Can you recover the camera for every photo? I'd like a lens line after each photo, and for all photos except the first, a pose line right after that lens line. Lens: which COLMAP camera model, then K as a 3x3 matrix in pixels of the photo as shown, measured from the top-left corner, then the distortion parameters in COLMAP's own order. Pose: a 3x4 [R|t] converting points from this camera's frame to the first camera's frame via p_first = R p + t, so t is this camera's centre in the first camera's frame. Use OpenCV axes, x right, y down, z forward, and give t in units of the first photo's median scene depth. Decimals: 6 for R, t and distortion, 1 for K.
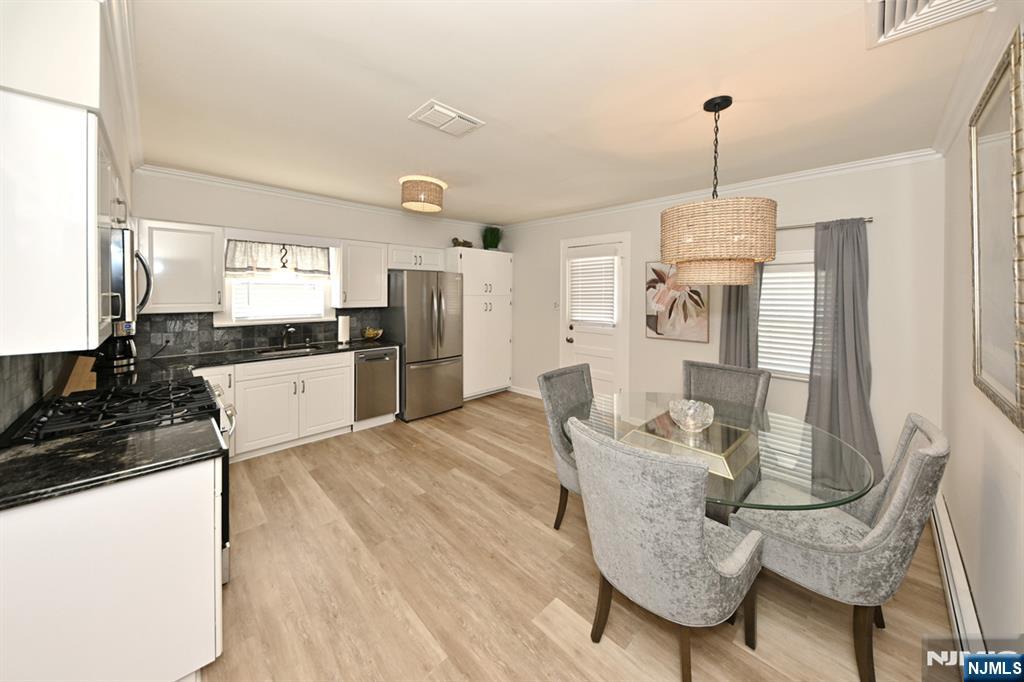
lens RADIAL K [[351.1, 0, 512.0], [0, 351.1, 341.0], [0, 0, 1]] dist [-0.000012, -0.000005]
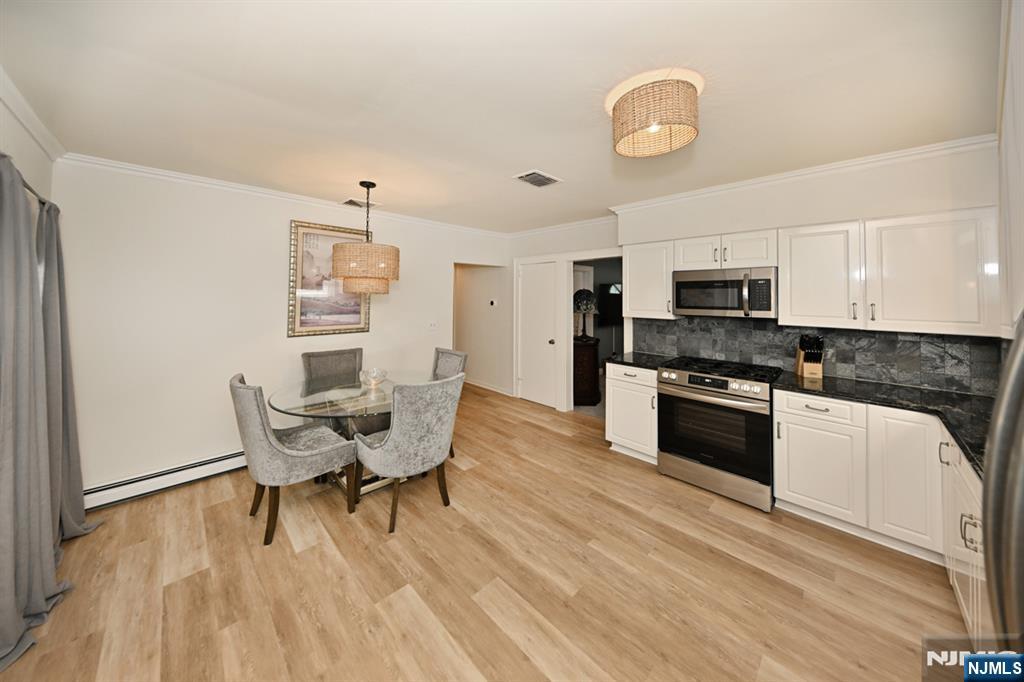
lens RADIAL K [[351.1, 0, 512.0], [0, 351.1, 341.0], [0, 0, 1]] dist [-0.000012, -0.000005]
pose [[-0.999919, -0.006860, -0.010706, -0.061690], [-0.009470, 0.963638, 0.267043, -0.260722], [0.008485, 0.267123, -0.963625, 1.776275]]
